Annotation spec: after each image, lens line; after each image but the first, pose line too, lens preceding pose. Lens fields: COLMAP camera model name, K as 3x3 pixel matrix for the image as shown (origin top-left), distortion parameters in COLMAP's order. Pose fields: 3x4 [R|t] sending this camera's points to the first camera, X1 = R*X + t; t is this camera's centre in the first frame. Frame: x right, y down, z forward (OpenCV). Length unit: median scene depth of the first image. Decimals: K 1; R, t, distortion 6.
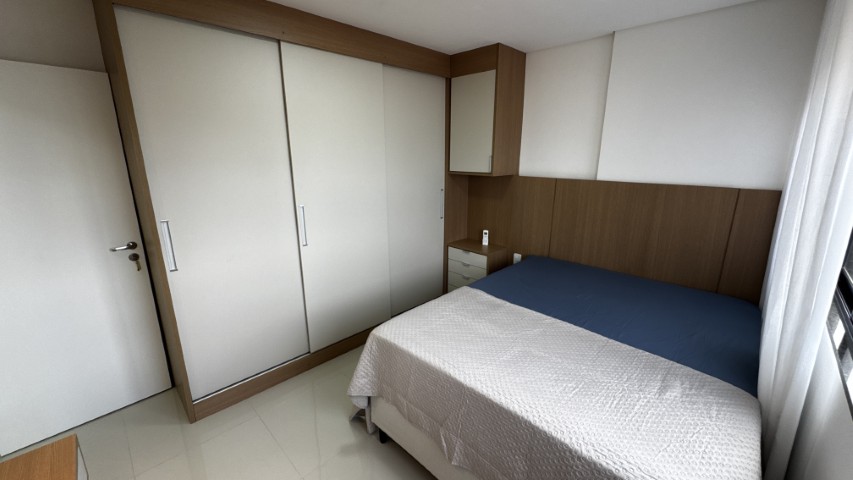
lens RADIAL K [[340.2, 0, 424.2], [0, 340.2, 236.7], [0, 0, 1]] dist [-0.007521, 0.000669]
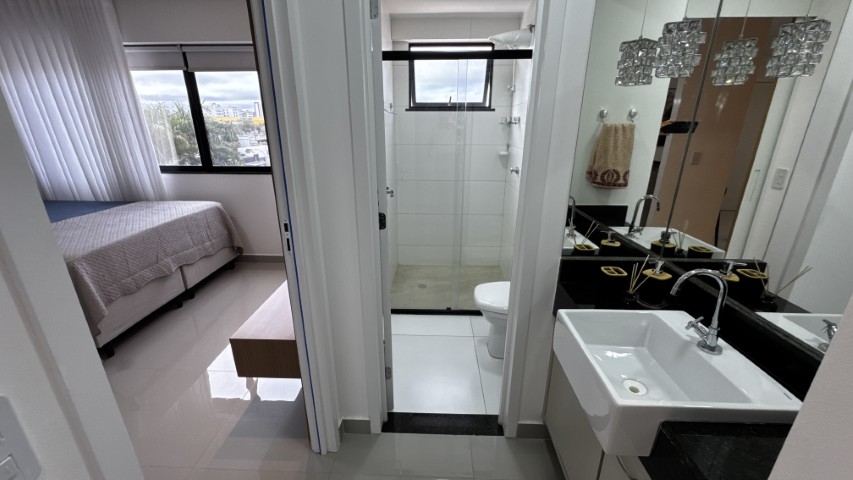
lens RADIAL K [[340.2, 0, 425.6], [0, 340.2, 239.6], [0, 0, 1]] dist [-0.007521, 0.000669]
pose [[-0.685782, -0.241129, 0.686702, -1.068659], [0.166467, 0.866543, 0.470523, -0.059855], [-0.708513, 0.436990, -0.554120, 0.505499]]
